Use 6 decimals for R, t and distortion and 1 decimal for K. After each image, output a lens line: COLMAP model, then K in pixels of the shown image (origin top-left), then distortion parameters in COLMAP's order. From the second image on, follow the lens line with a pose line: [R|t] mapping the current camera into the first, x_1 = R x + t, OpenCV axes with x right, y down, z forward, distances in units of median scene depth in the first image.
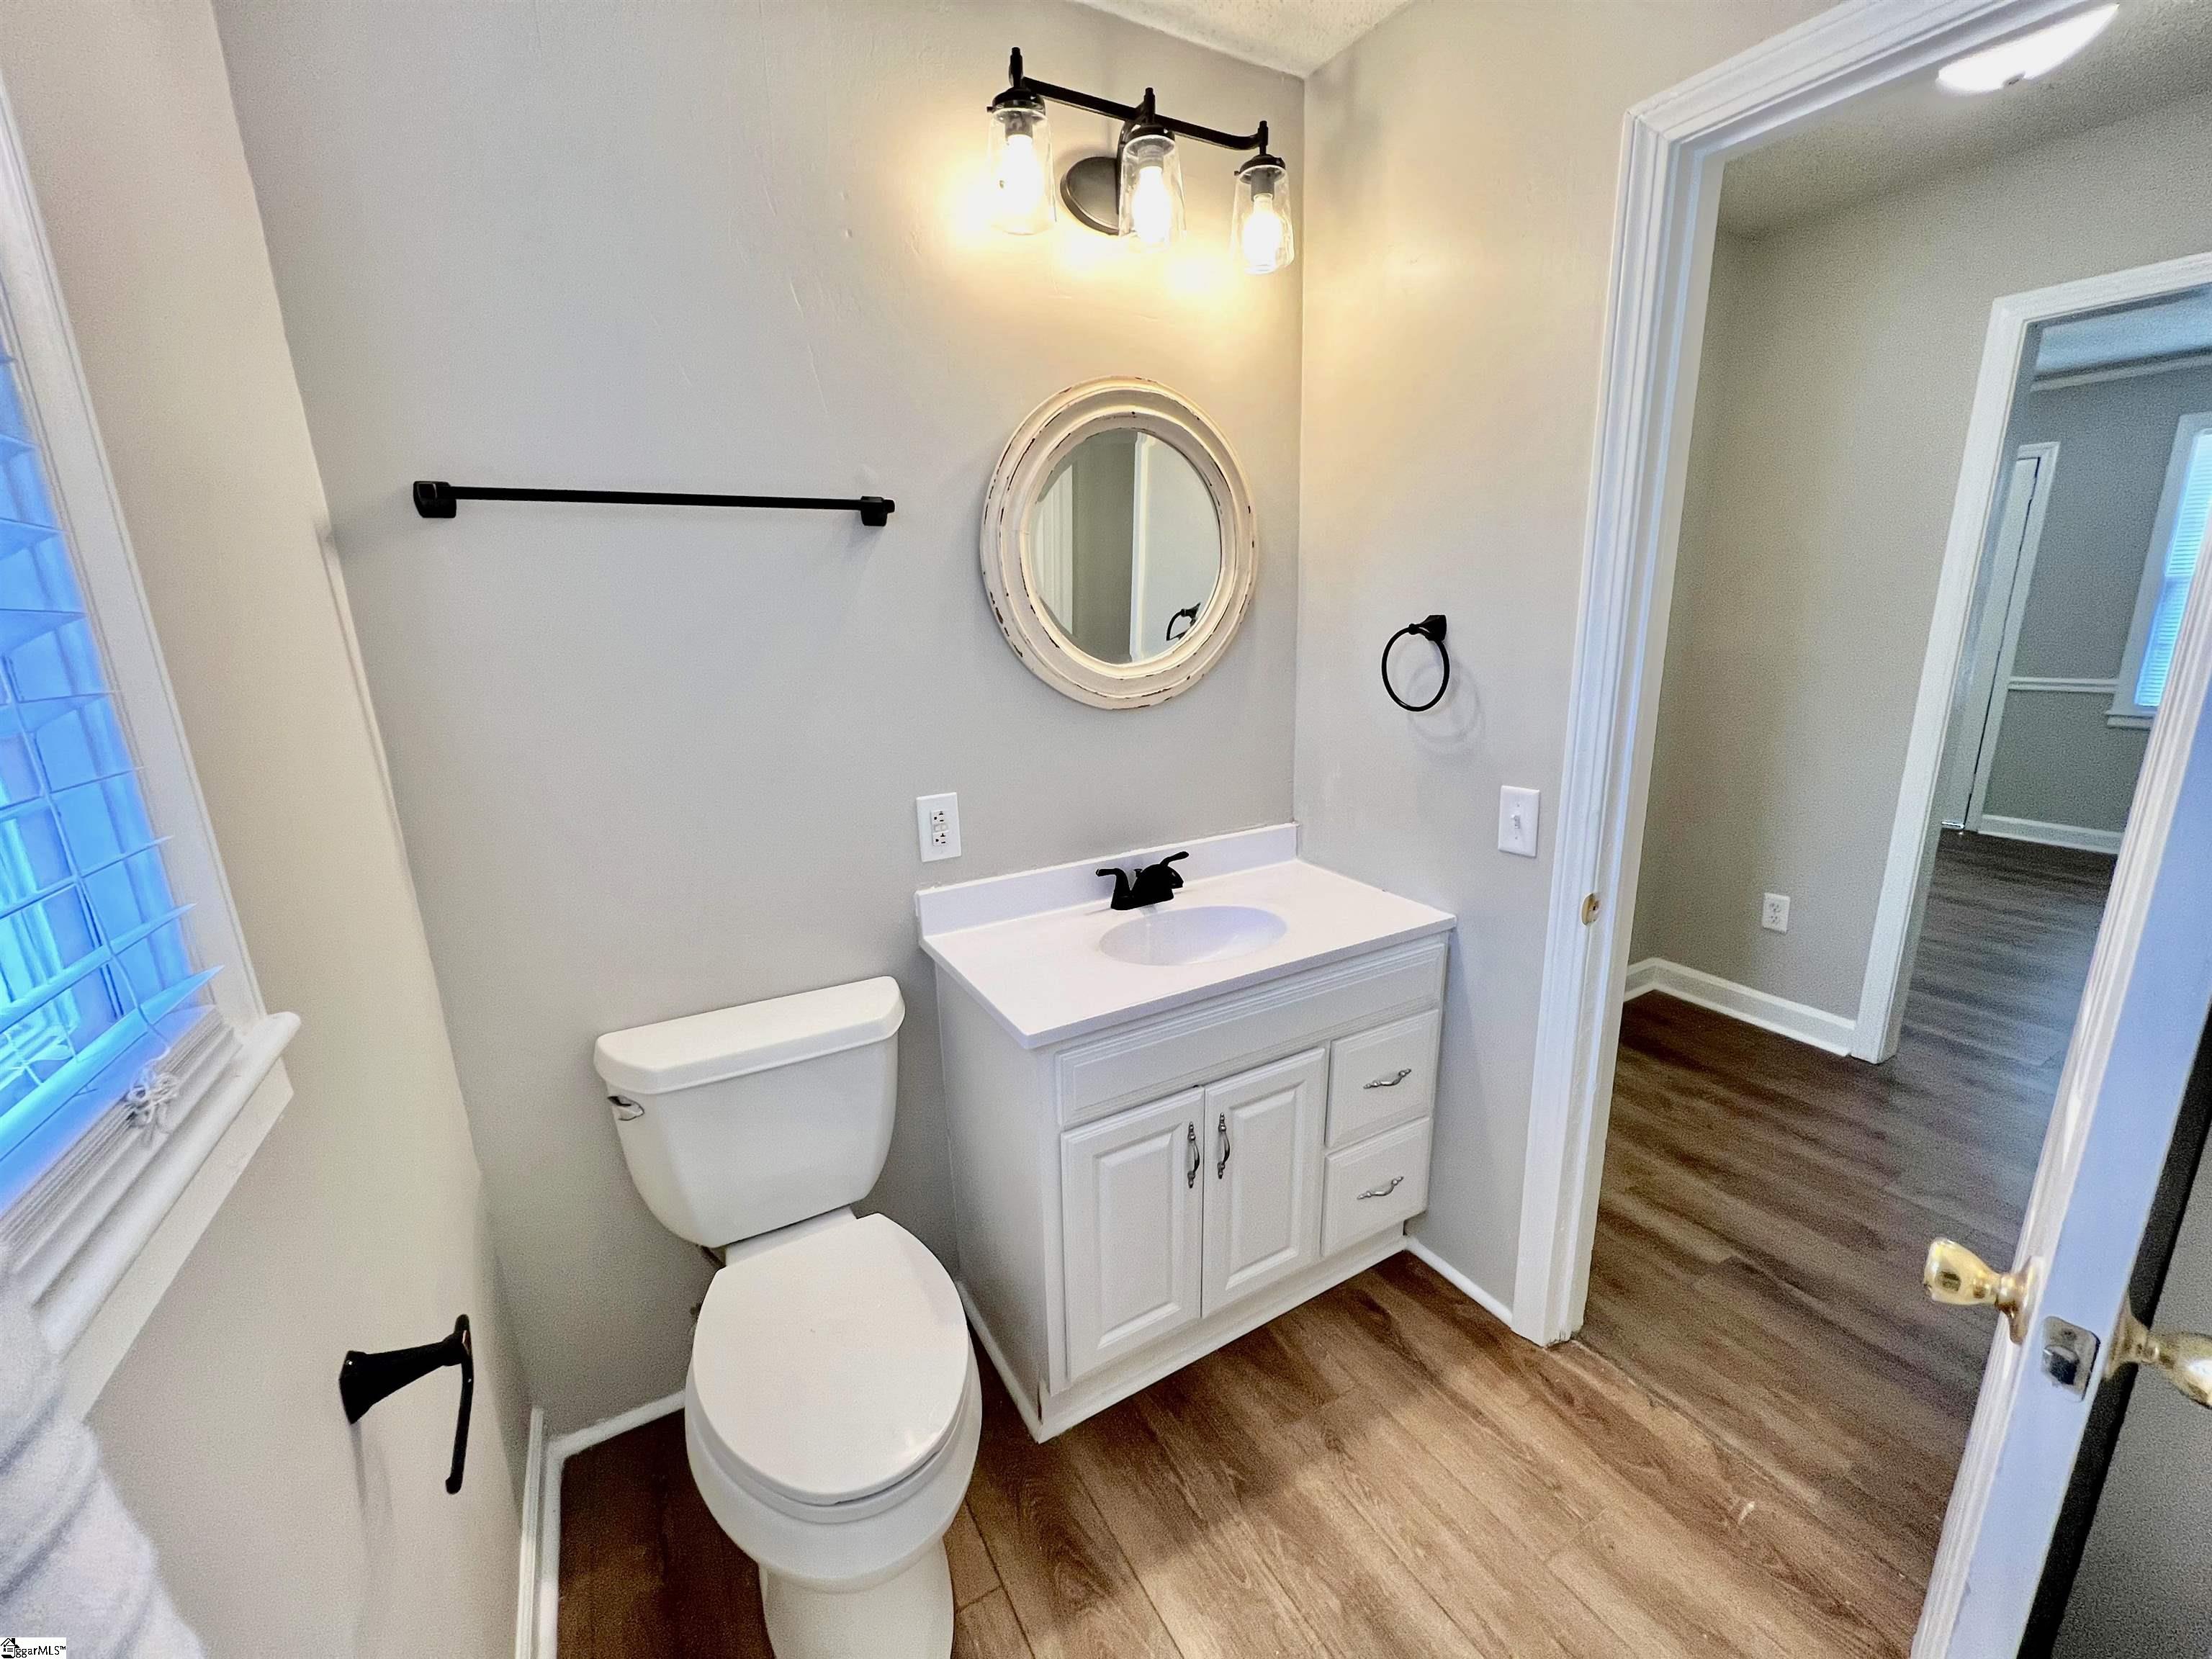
lens RADIAL K [[888.5, 0, 1103.9], [0, 888.5, 824.1], [0, 0, 1]] dist [0.001387, 0.000669]
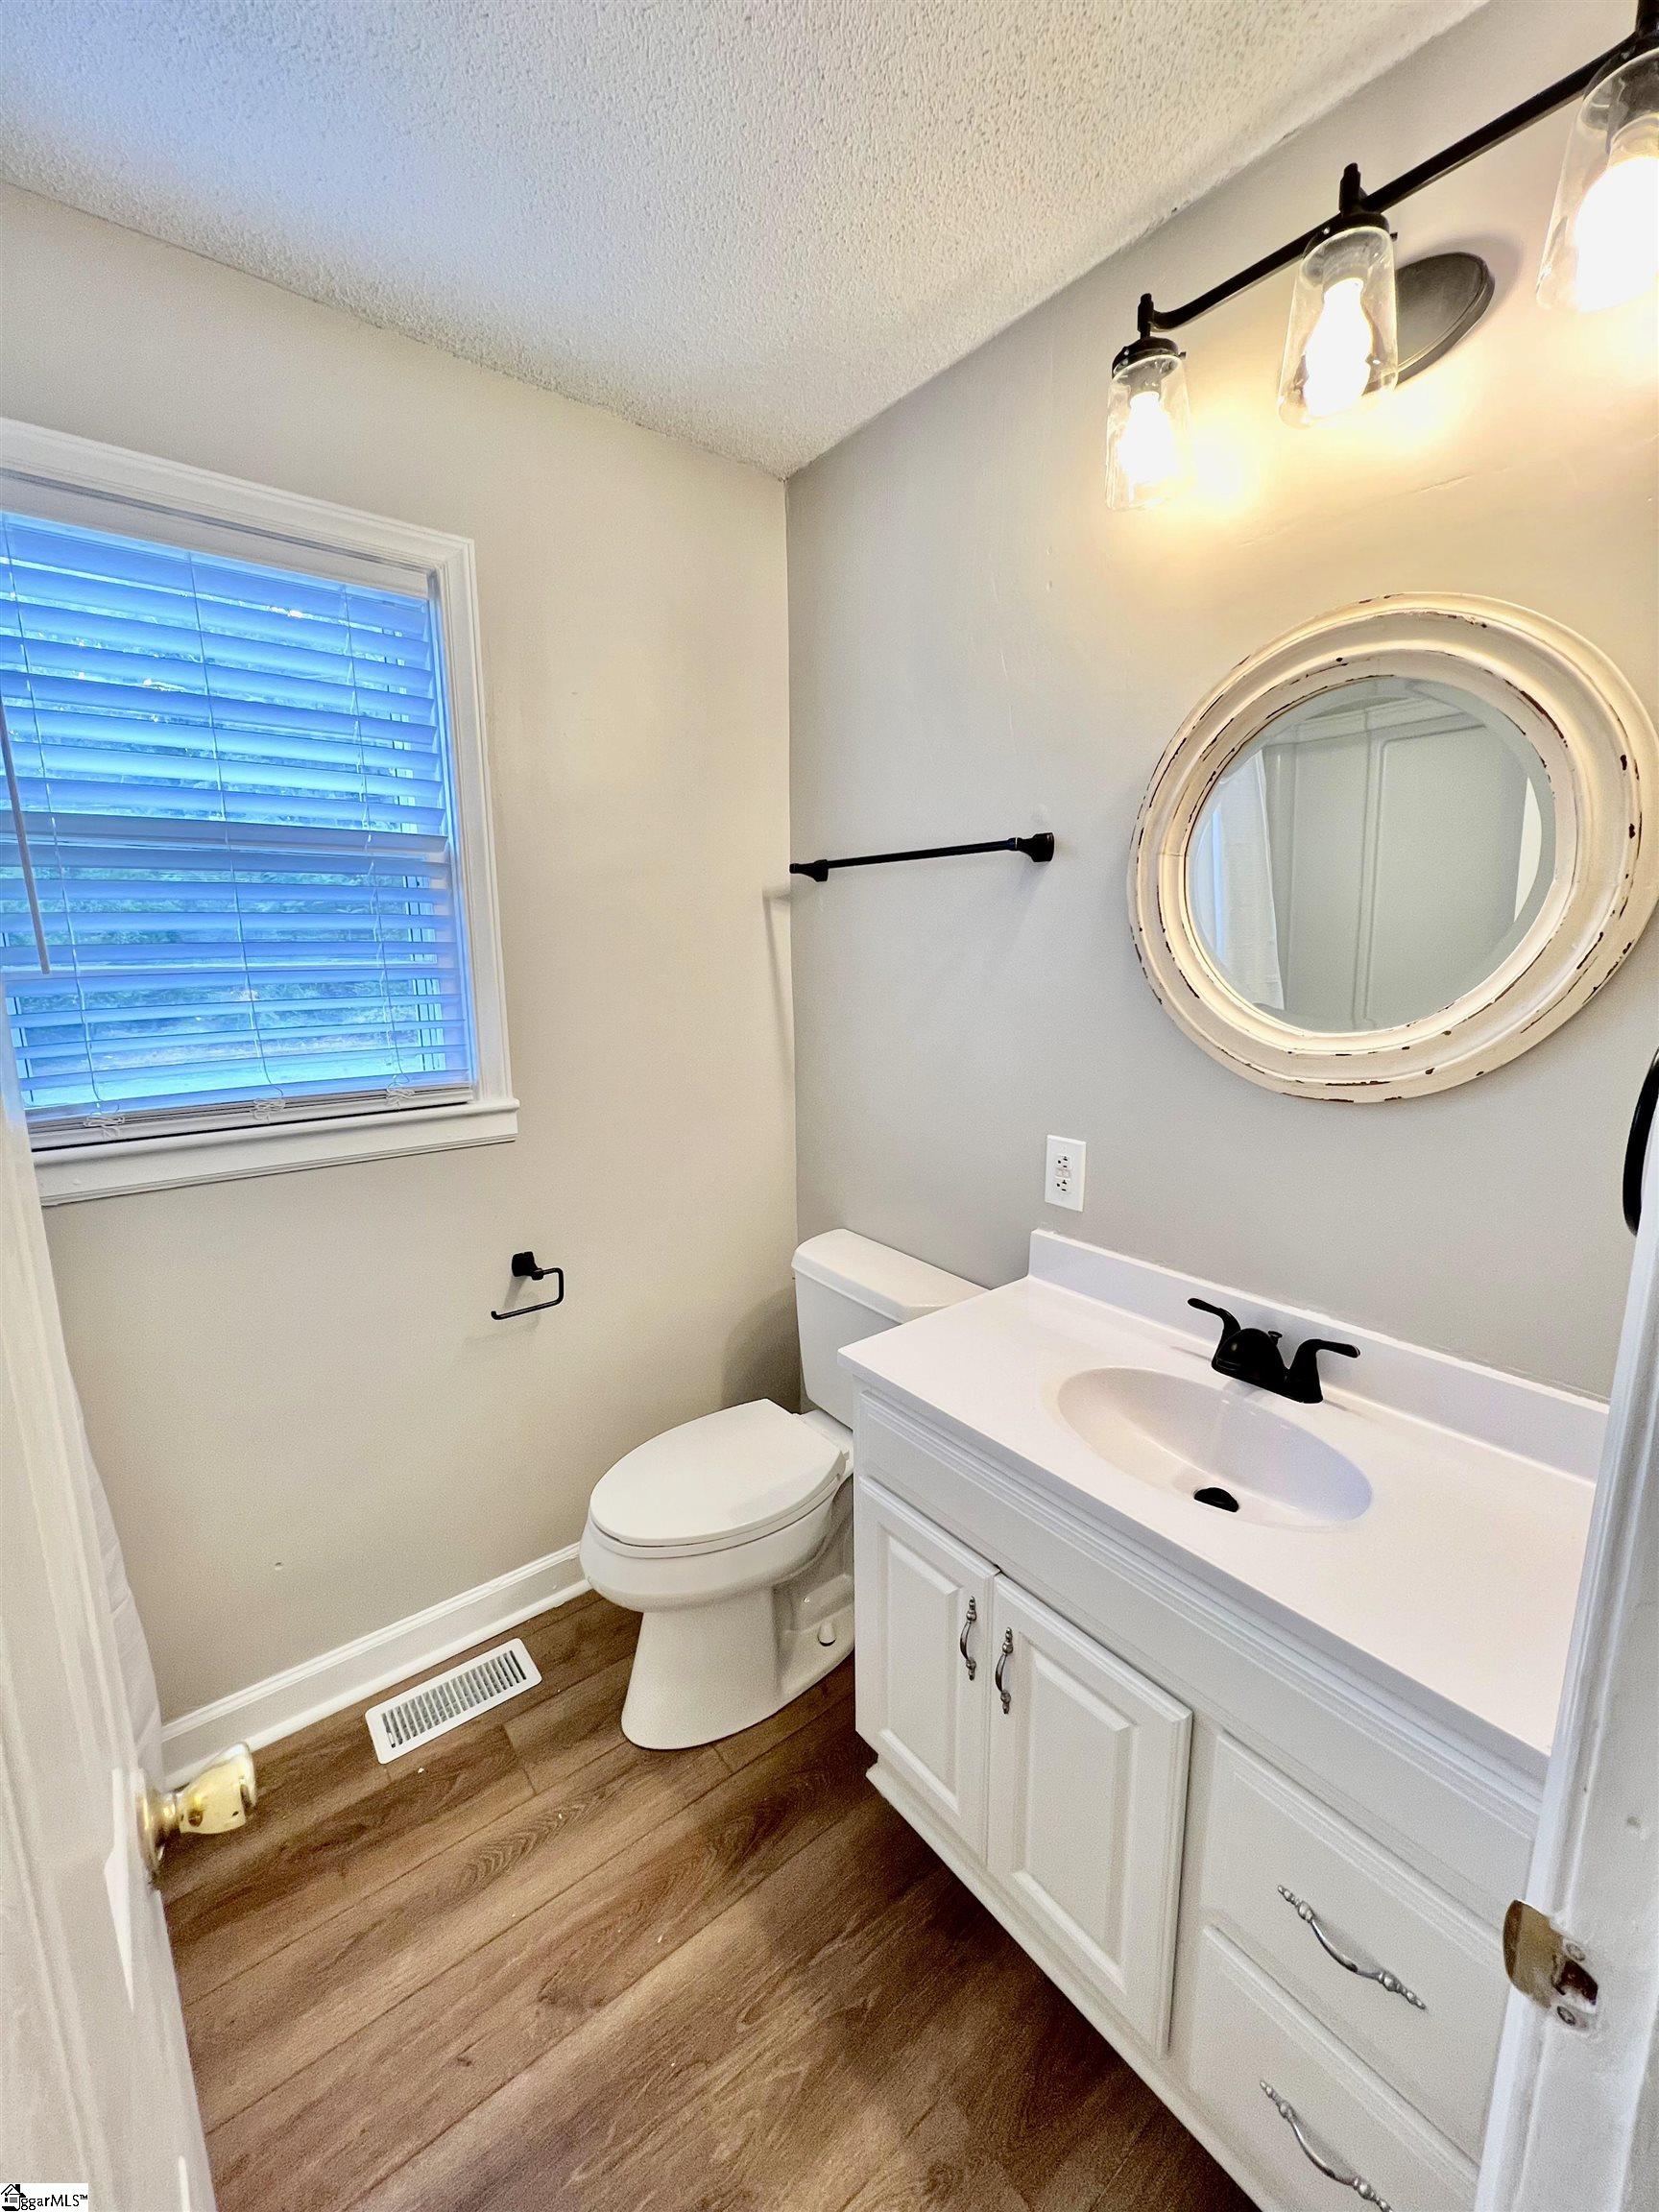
lens RADIAL K [[888.5, 0, 828.4], [0, 888.5, 1100.1], [0, 0, 1]] dist [0.001387, 0.000669]
pose [[0.147189, 0.202335, -0.968192, 0.723551], [-0.234862, 0.958008, 0.164502, -0.178977], [0.960820, 0.203179, 0.188529, 0.612234]]
